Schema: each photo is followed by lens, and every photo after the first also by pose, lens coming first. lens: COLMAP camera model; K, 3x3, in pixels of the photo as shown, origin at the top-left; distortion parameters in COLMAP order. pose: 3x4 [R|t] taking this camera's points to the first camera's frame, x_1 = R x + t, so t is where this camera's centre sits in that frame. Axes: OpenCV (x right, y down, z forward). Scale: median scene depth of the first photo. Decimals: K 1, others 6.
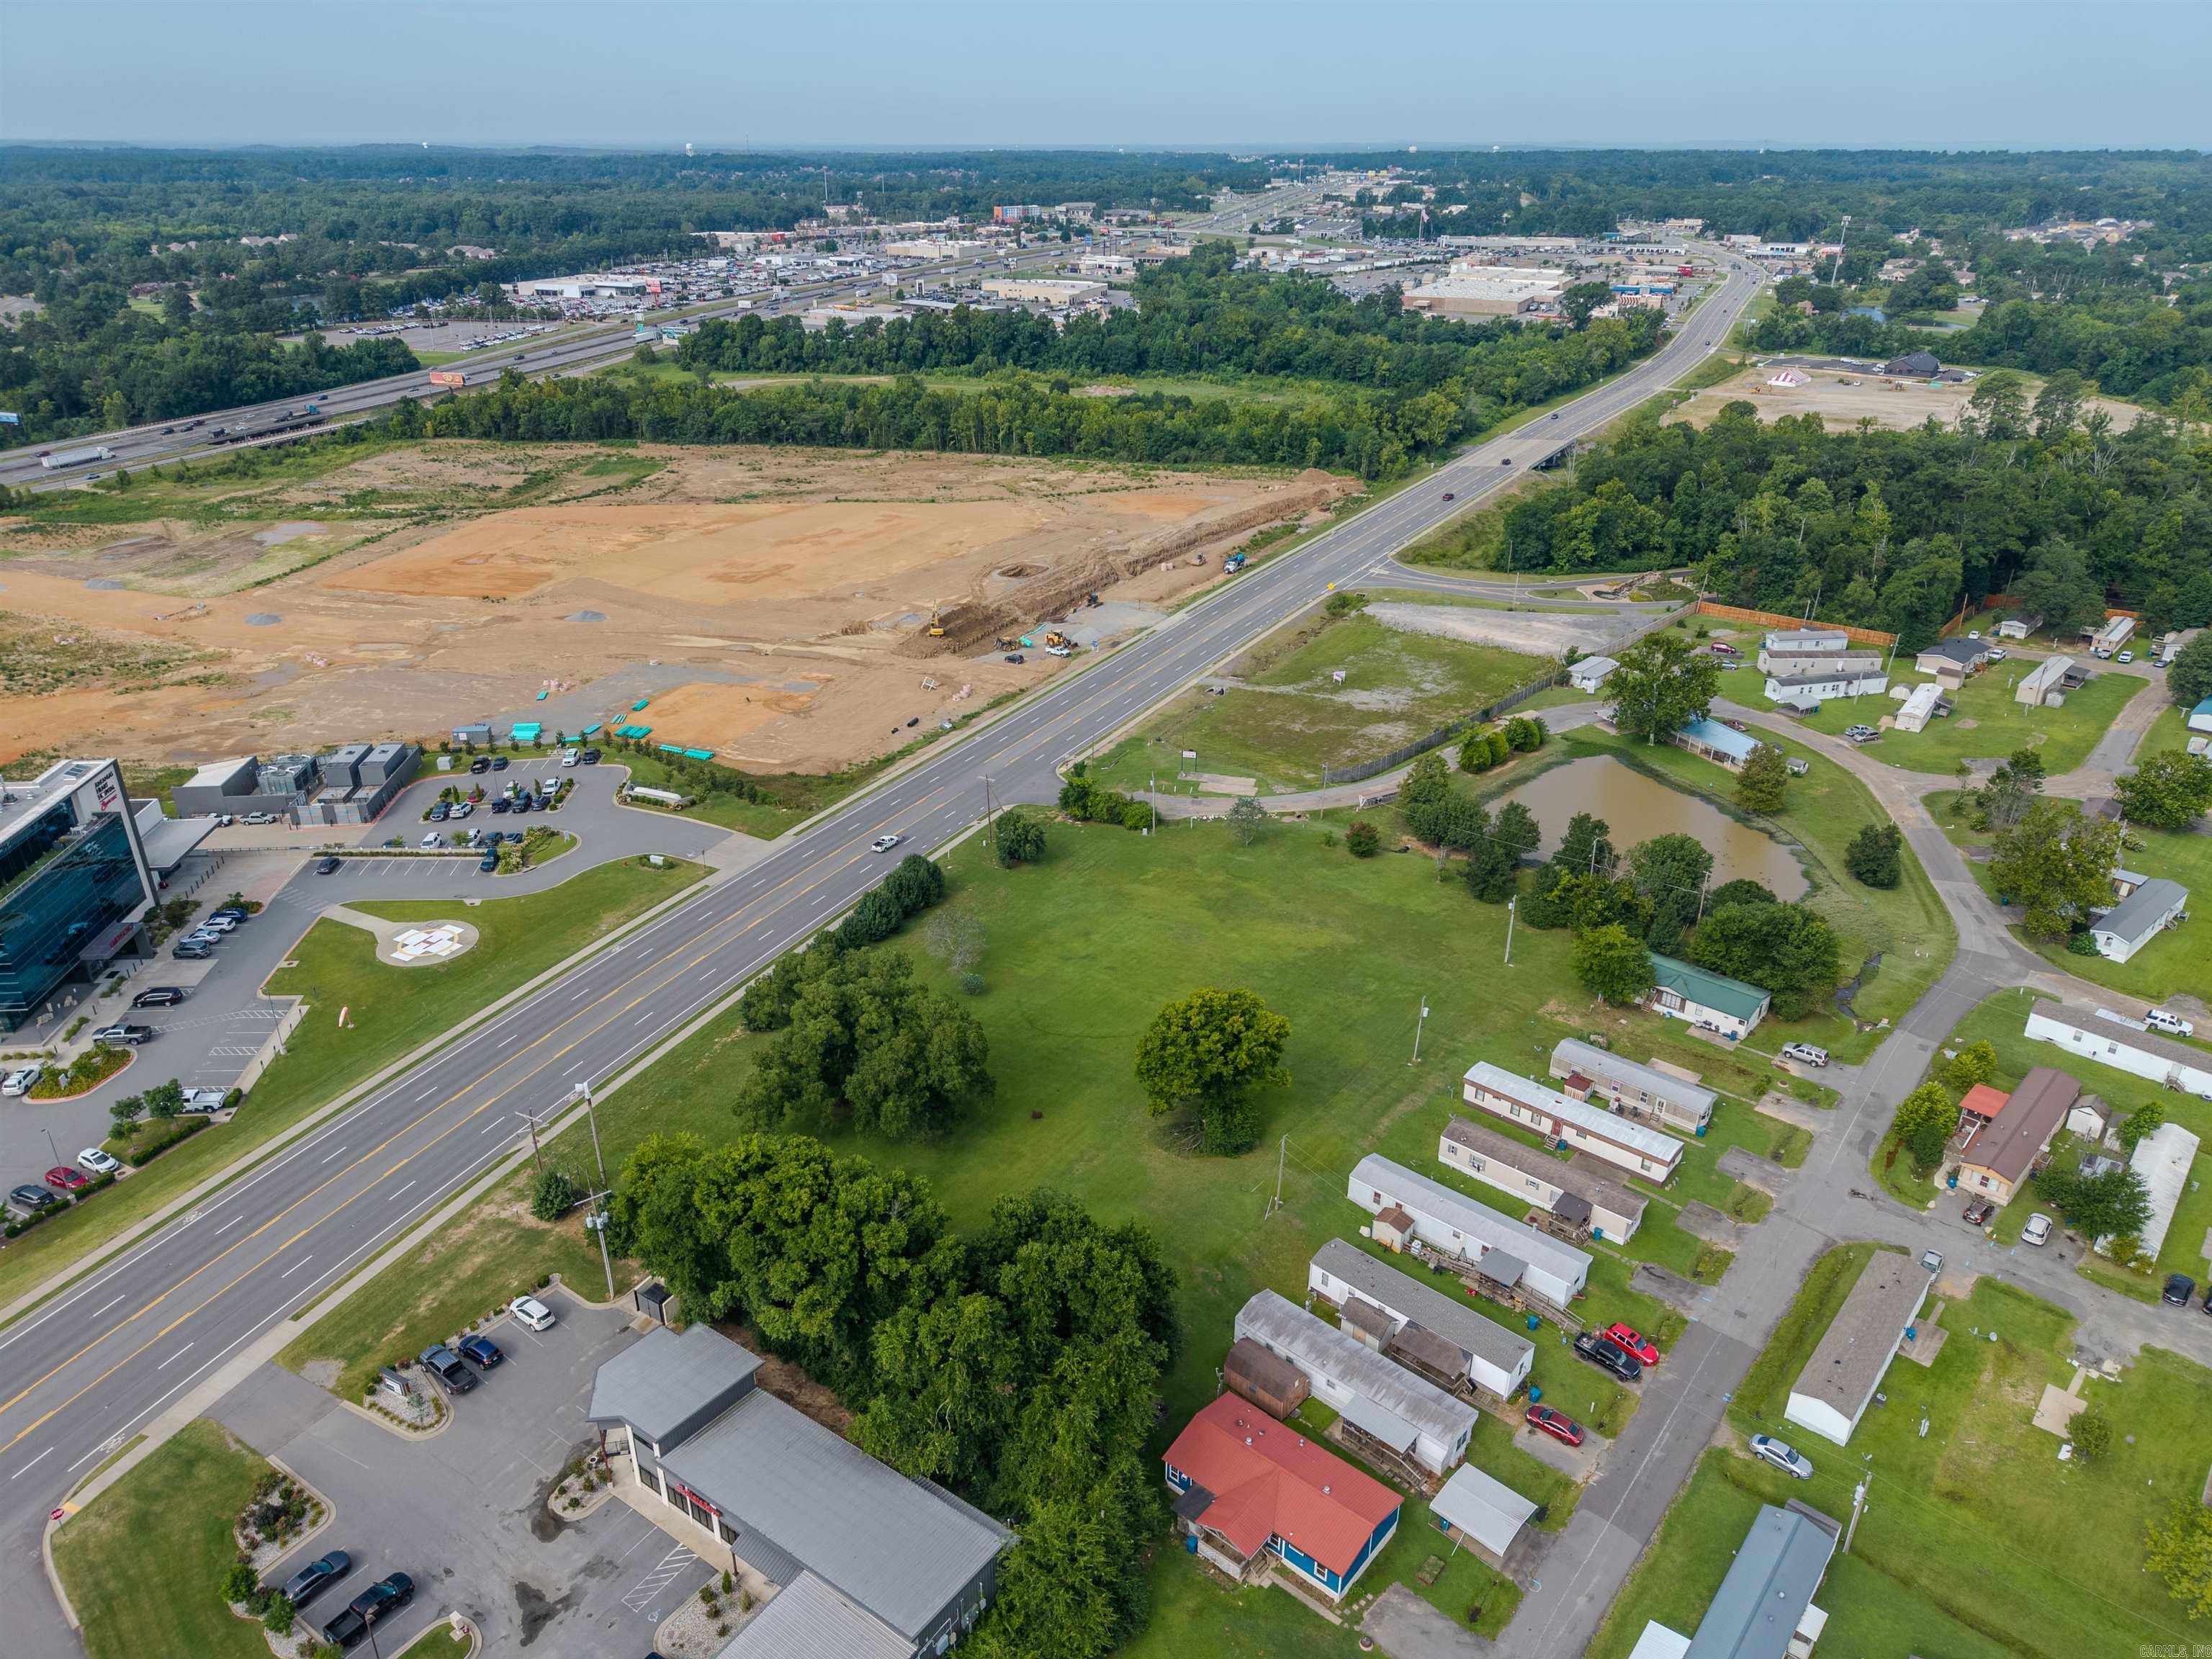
lens RADIAL K [[1478.0, 0, 1110.2], [0, 1478.0, 844.6], [0, 0, 1]] dist [0.031844, -0.034682]
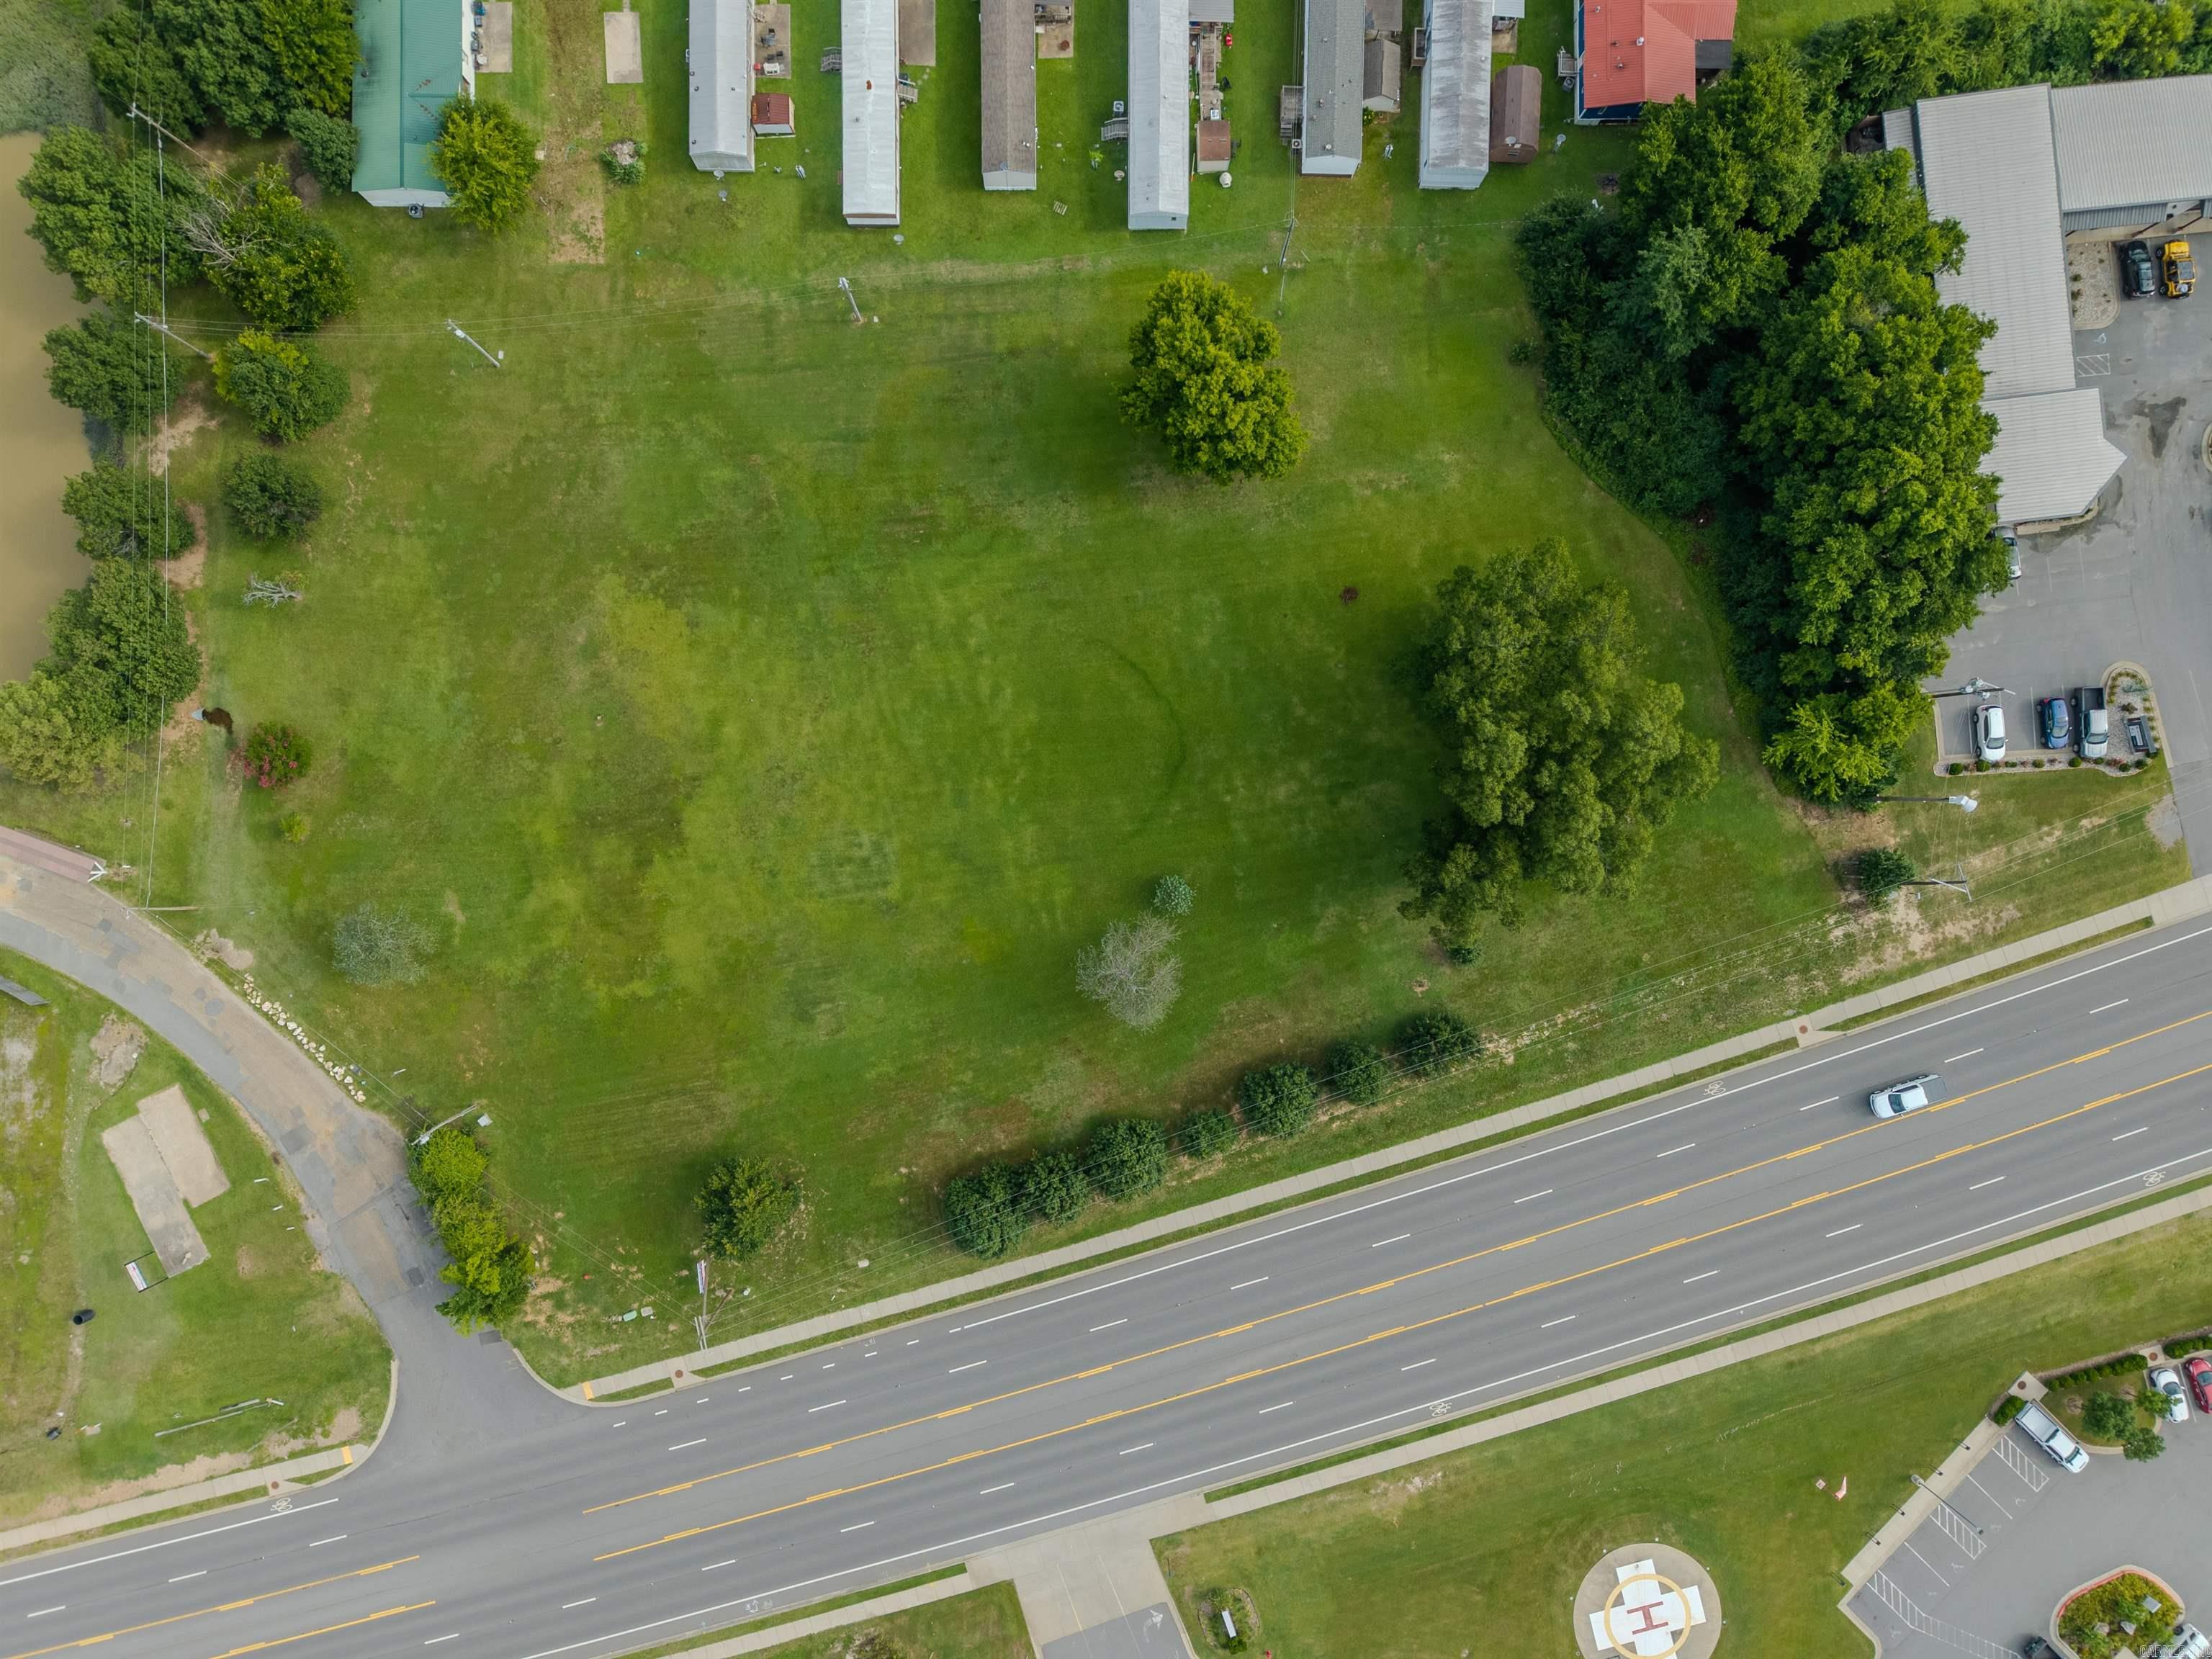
lens RADIAL K [[1493.4, 0, 1106.0], [0, 1493.4, 829.5], [0, 0, 1]] dist [0.005593, -0.001110]
pose [[-0.650521, -0.758909, -0.029641, -0.029951], [0.301184, -0.293604, 0.907240, -0.457052], [-0.697216, 0.581252, 0.419567, 0.652650]]
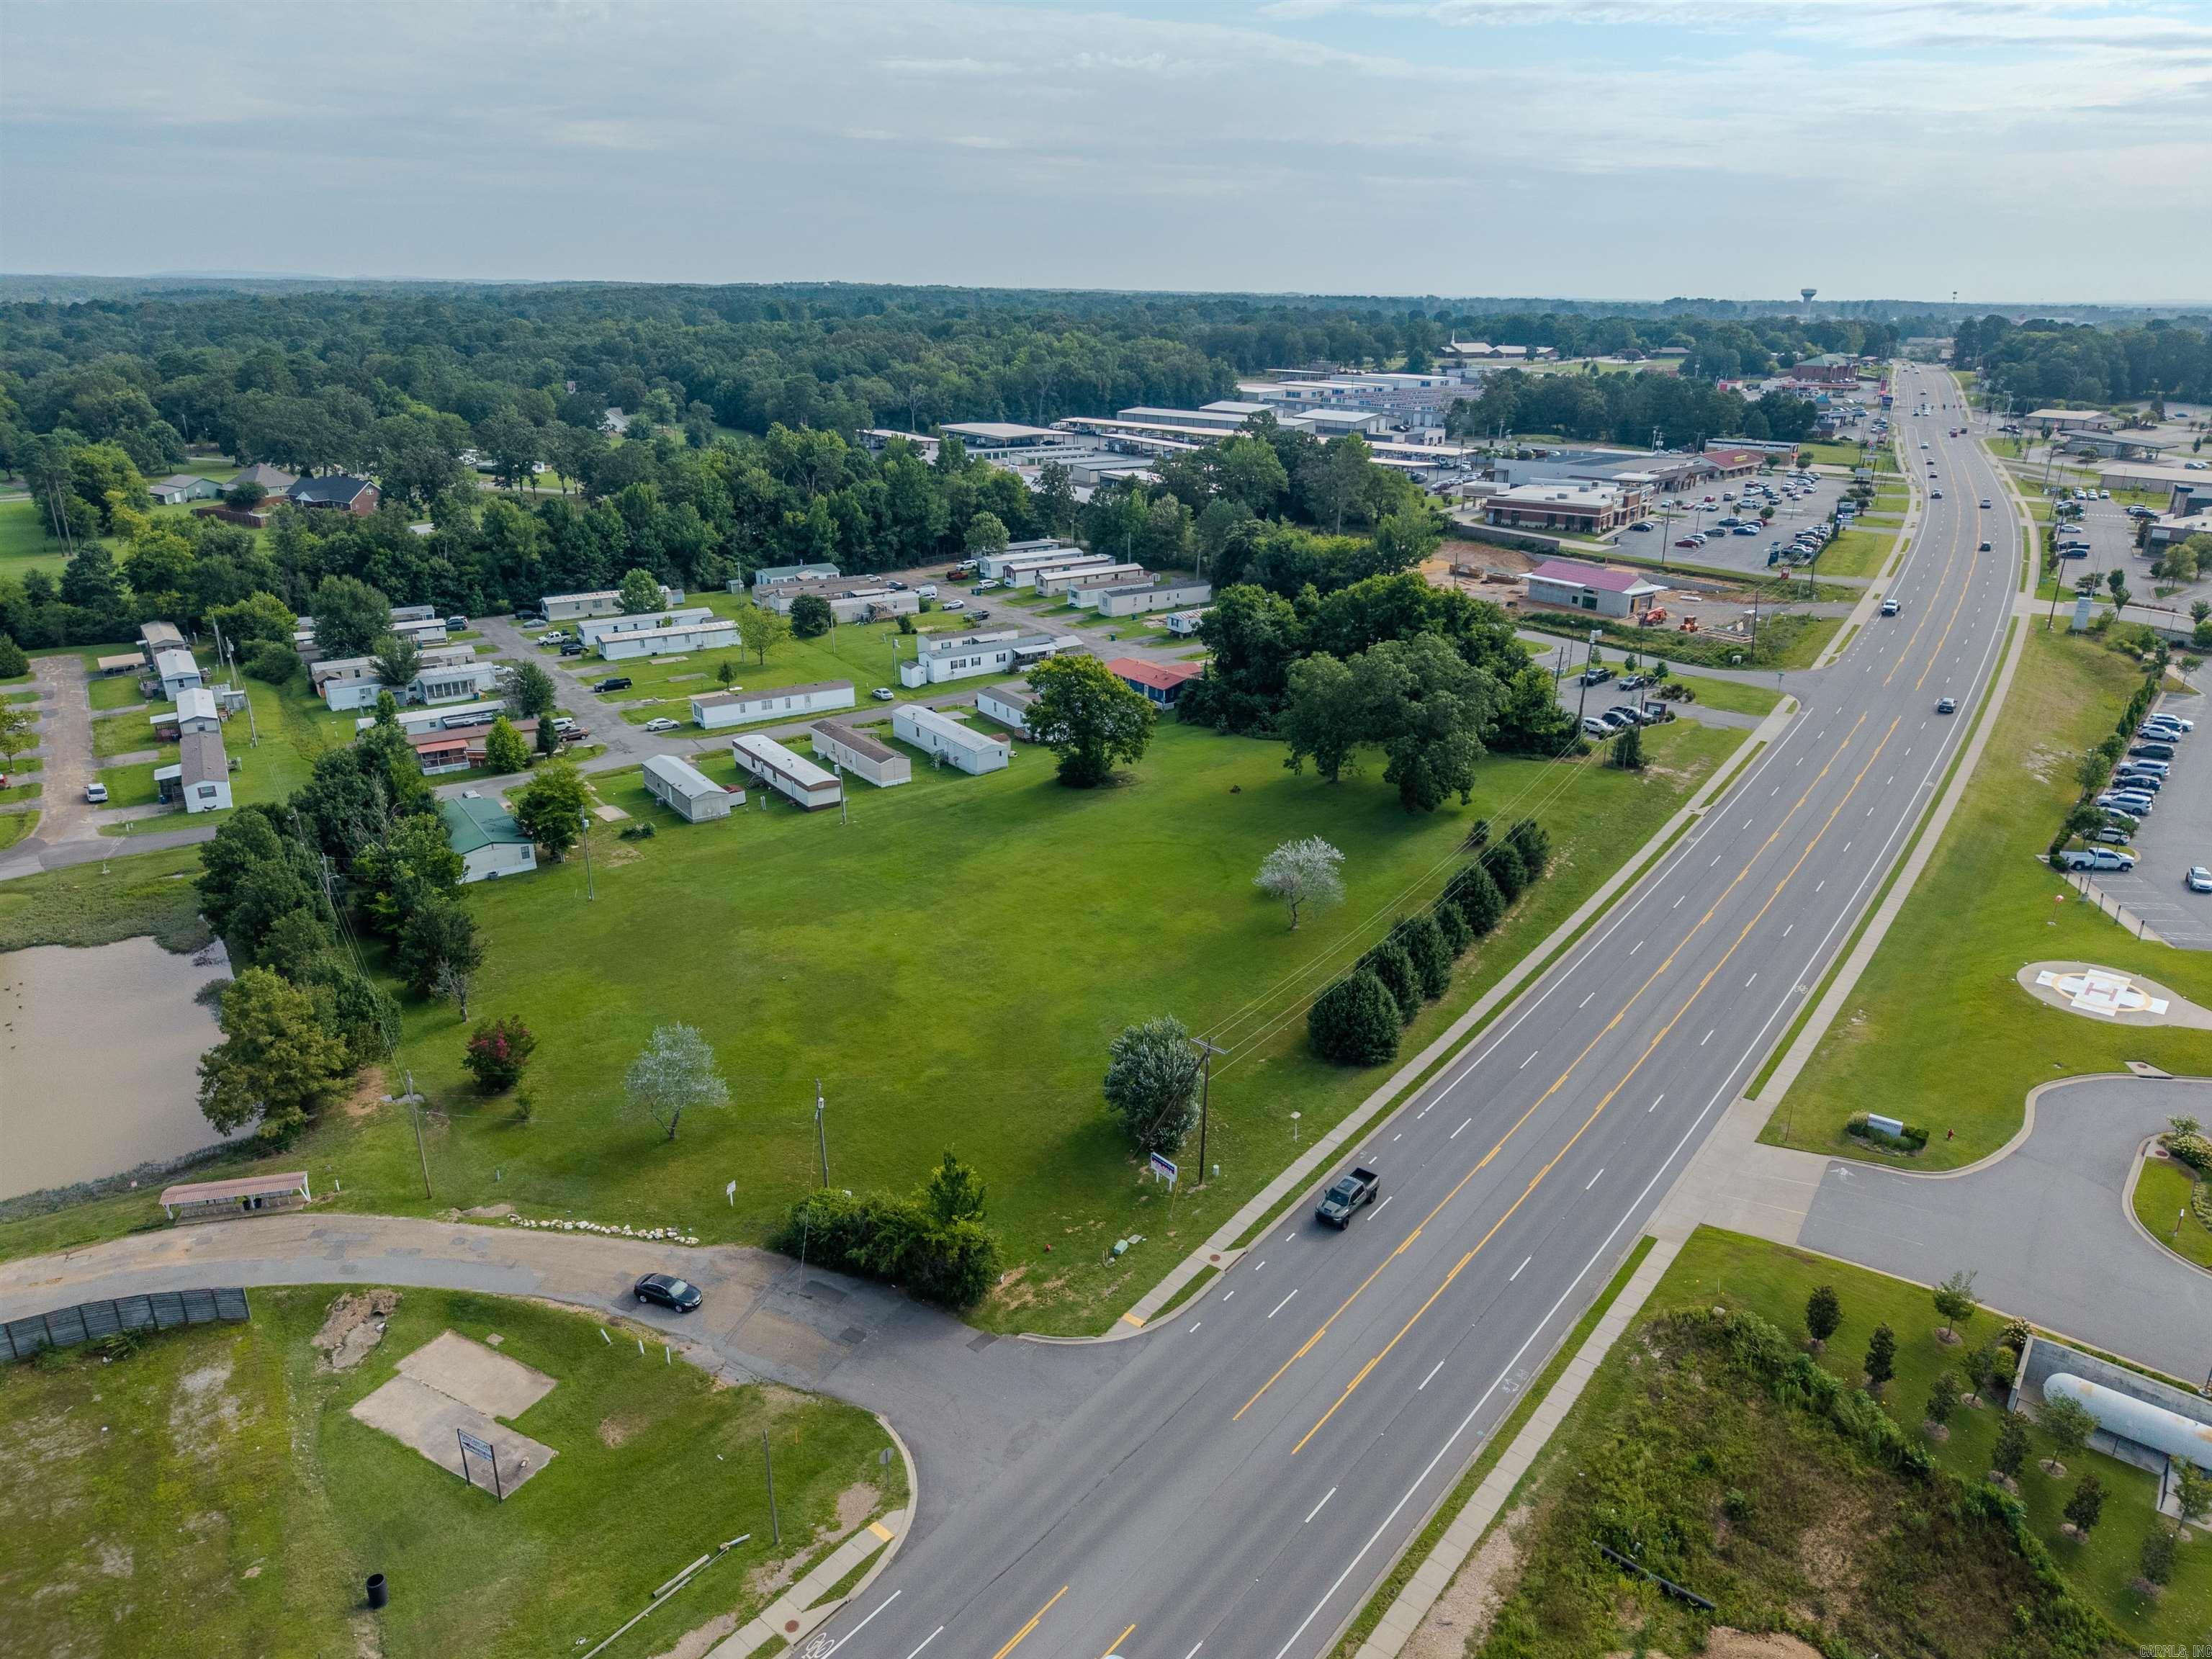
lens RADIAL K [[1478.0, 0, 1110.2], [0, 1478.0, 844.6], [0, 0, 1]] dist [0.031844, -0.034682]
pose [[-0.969344, -0.099848, 0.224503, -0.165565], [0.091915, 0.700009, 0.708194, -0.453777], [-0.227866, 0.707119, -0.669372, 1.398952]]
